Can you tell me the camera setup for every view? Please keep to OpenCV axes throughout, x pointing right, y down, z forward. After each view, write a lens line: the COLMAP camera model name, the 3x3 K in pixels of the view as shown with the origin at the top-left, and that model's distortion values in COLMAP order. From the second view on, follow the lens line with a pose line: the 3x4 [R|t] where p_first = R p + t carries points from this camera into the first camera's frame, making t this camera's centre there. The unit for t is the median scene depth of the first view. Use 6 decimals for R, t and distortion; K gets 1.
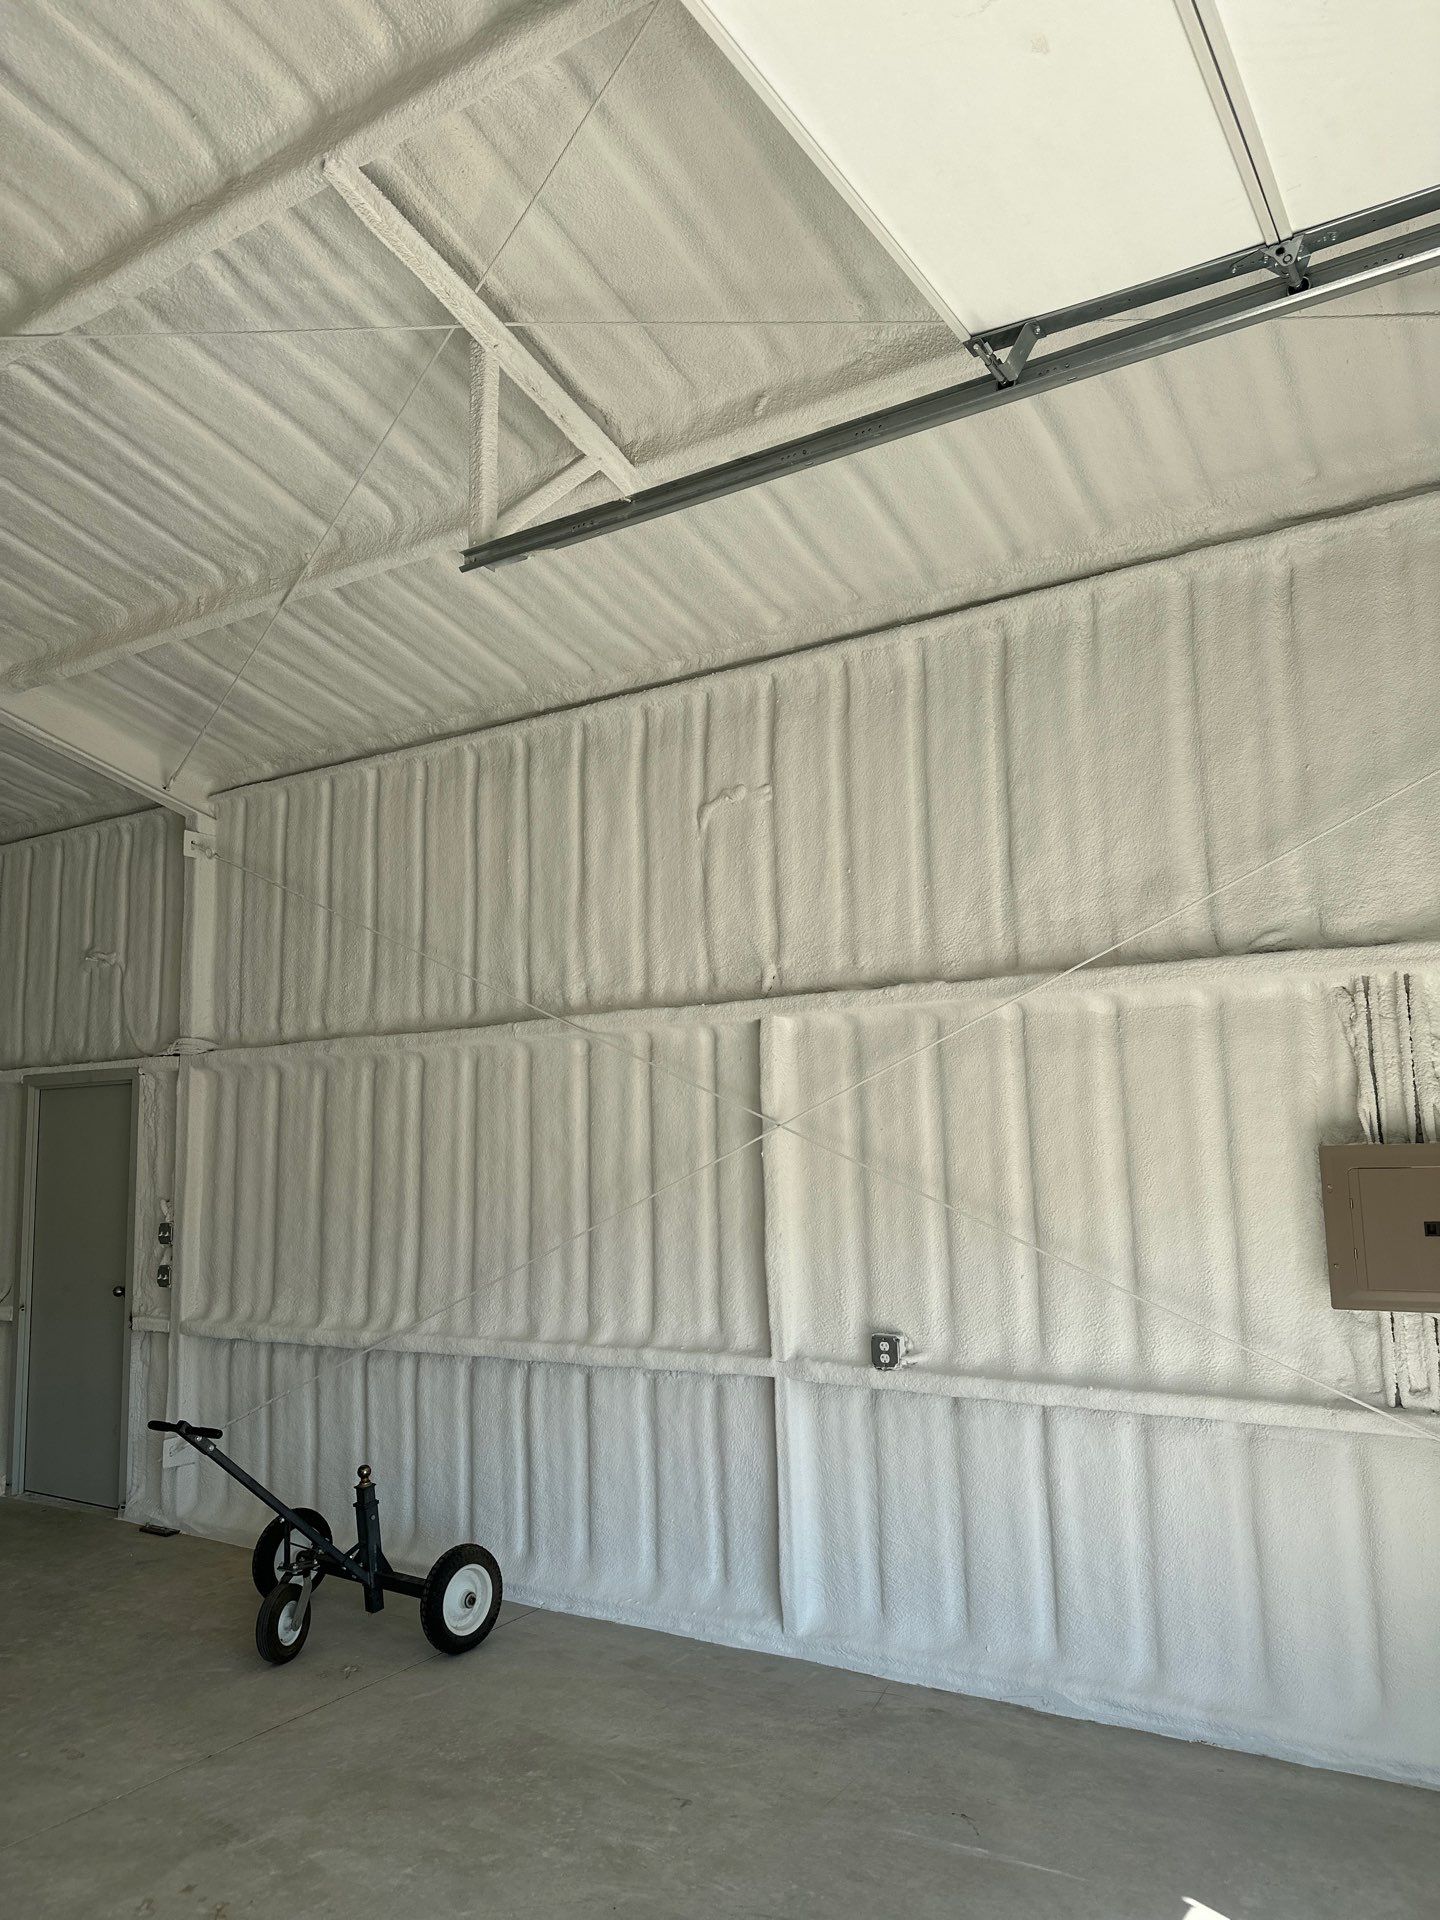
lens RADIAL K [[1350.3, 0, 724.4], [0, 1350.3, 969.5], [0, 0, 1]] dist [0.028730, -0.035804]
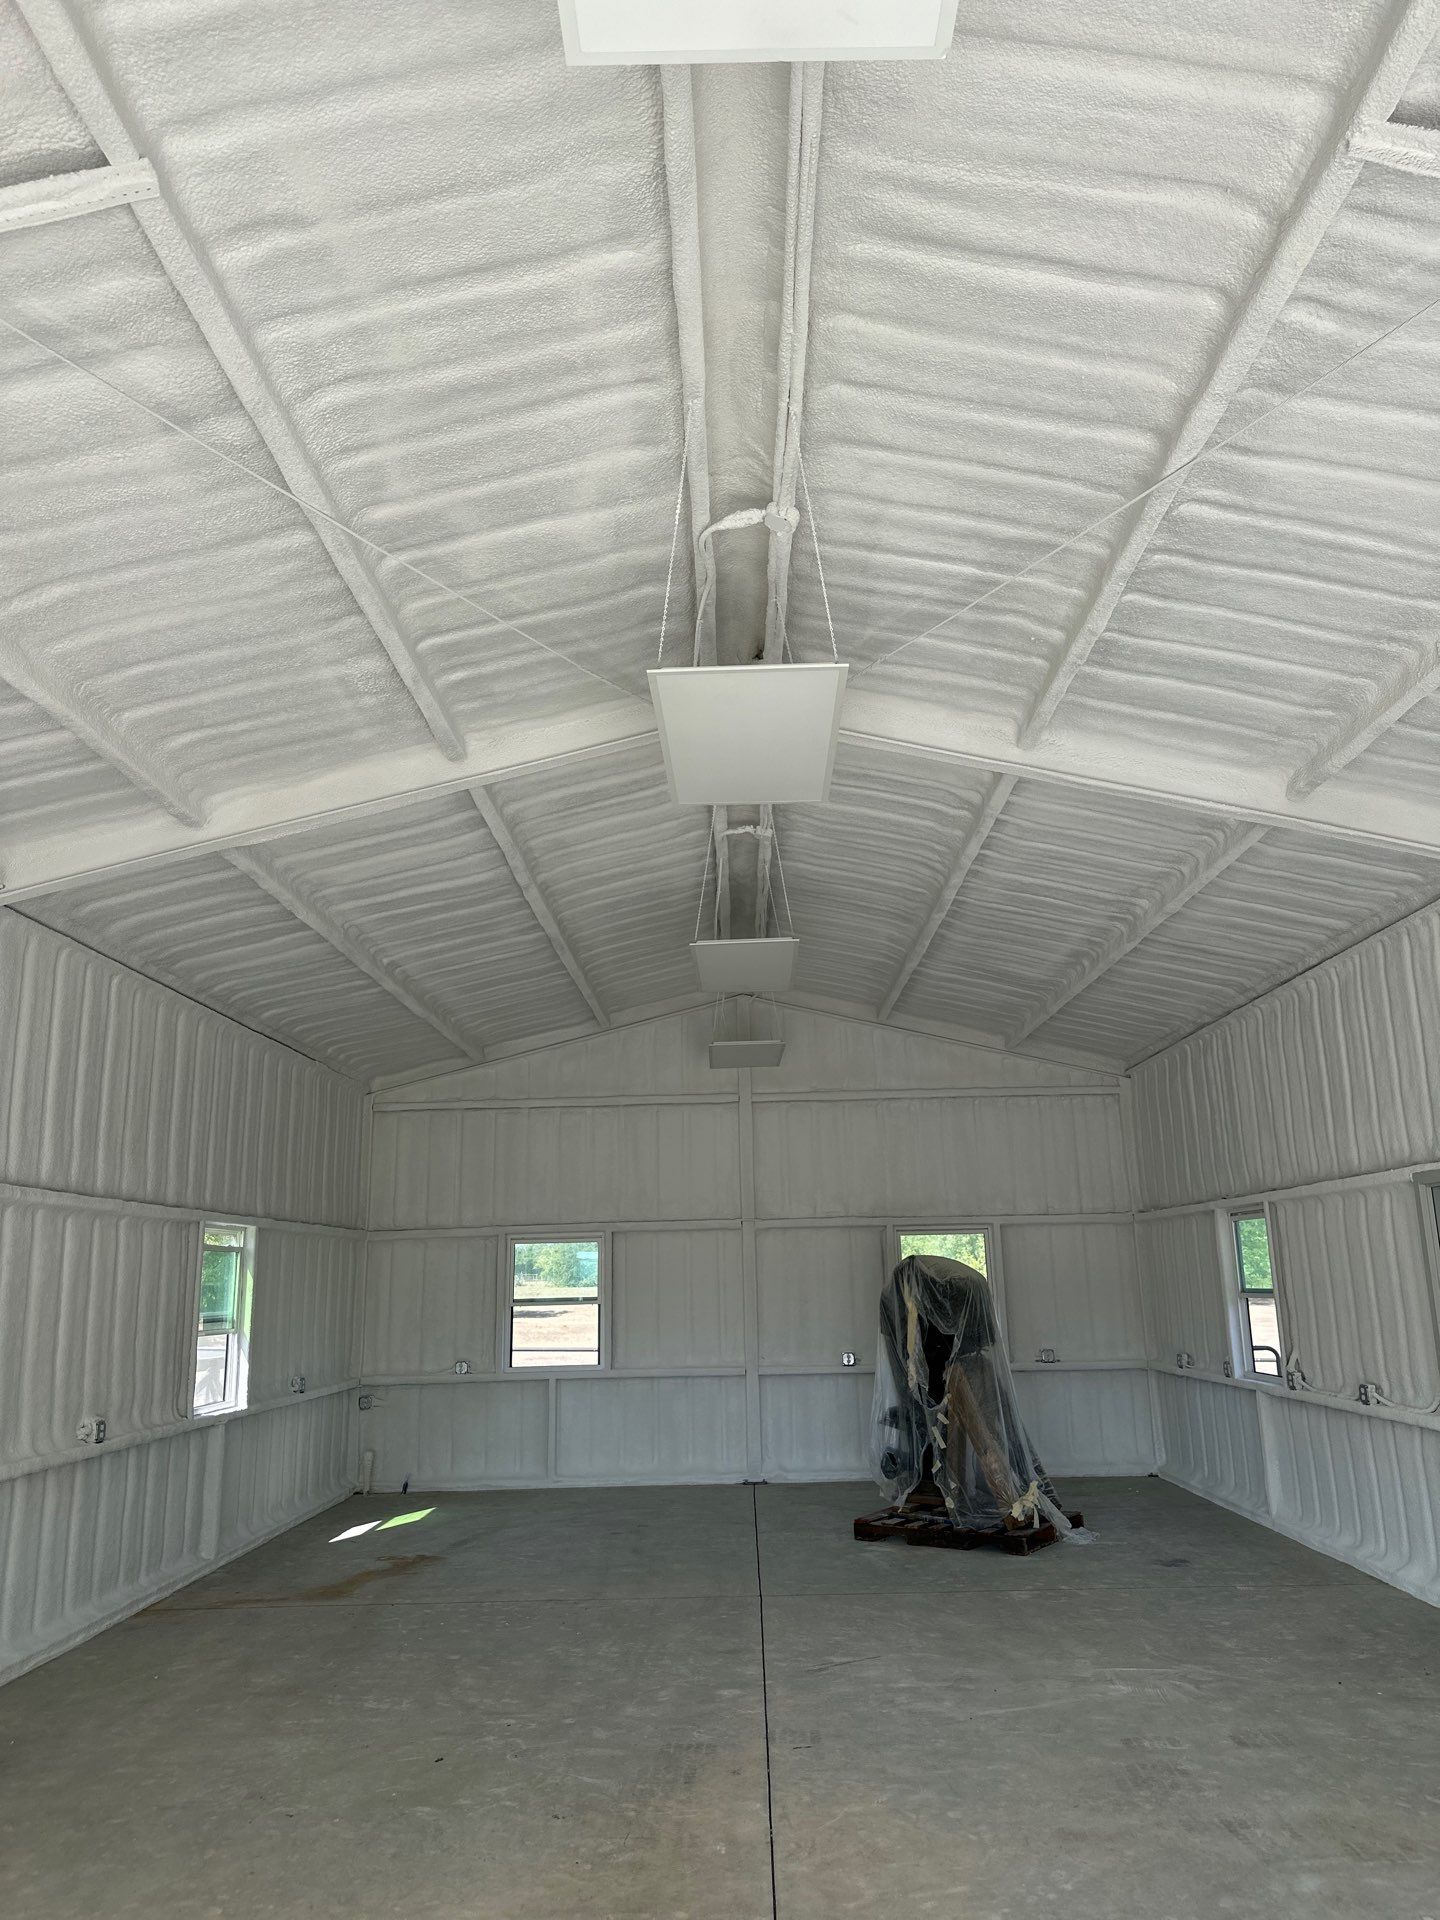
lens RADIAL K [[1350.3, 0, 724.4], [0, 1350.3, 969.5], [0, 0, 1]] dist [0.028730, -0.035804]
pose [[0.523671, -0.181415, -0.832380, 0.097051], [0.122138, 0.982958, -0.137393, 0.012677], [0.843120, -0.029716, 0.536904, 0.106318]]
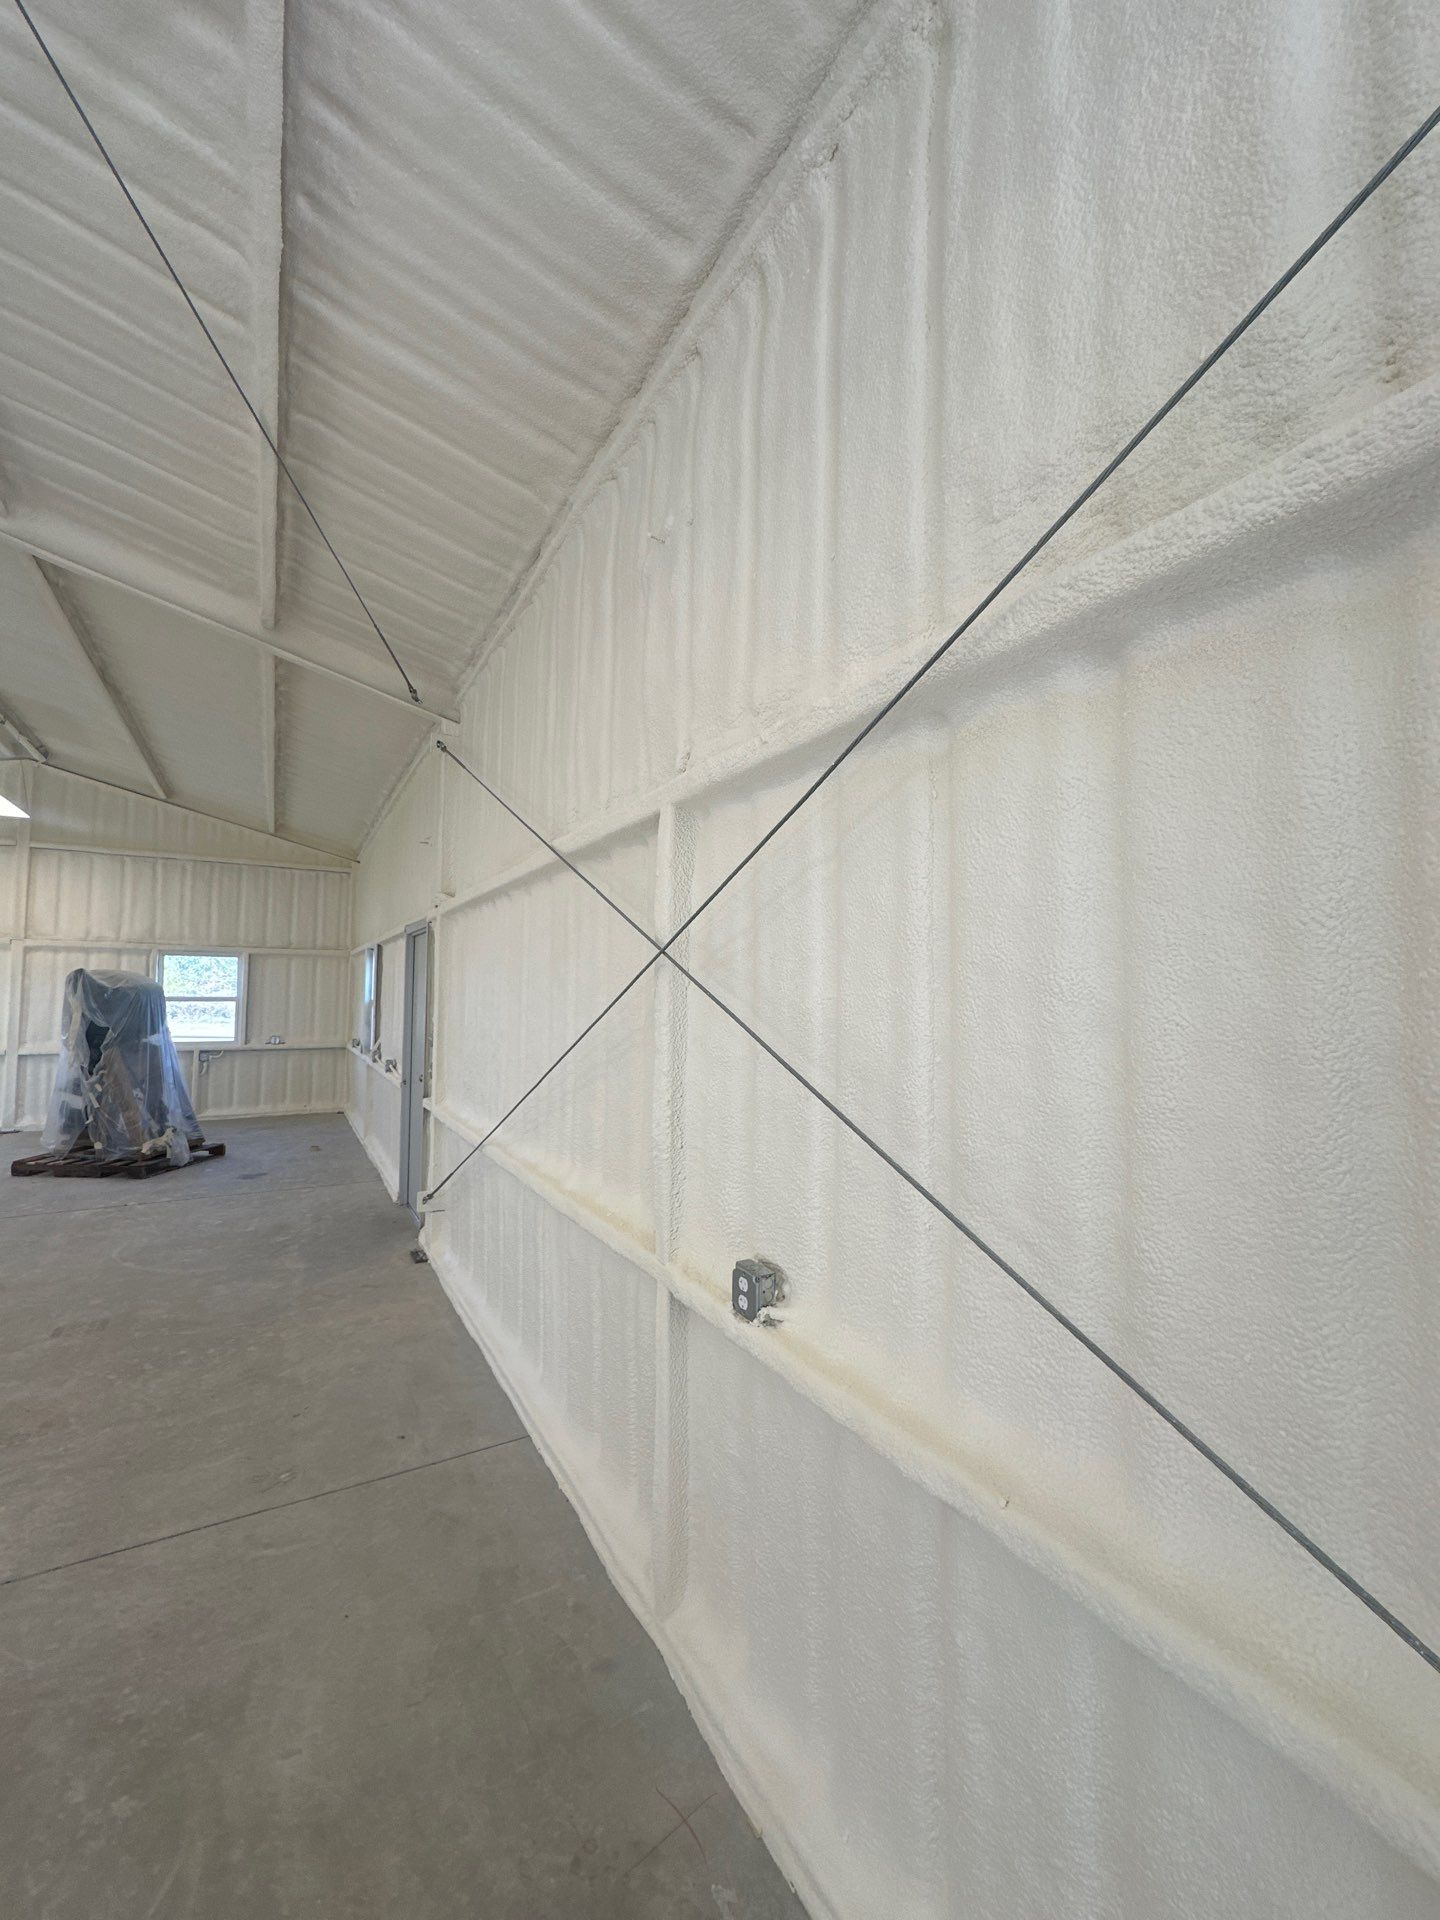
lens RADIAL K [[764.3, 0, 722.4], [0, 764.3, 961.4], [0, 0, 1]] dist [-0.003917, 0.000298]
pose [[0.888548, 0.010706, -0.458659, 0.272651], [0.030344, 0.996167, 0.082037, 0.091876], [0.457780, -0.086812, 0.884817, 0.673139]]
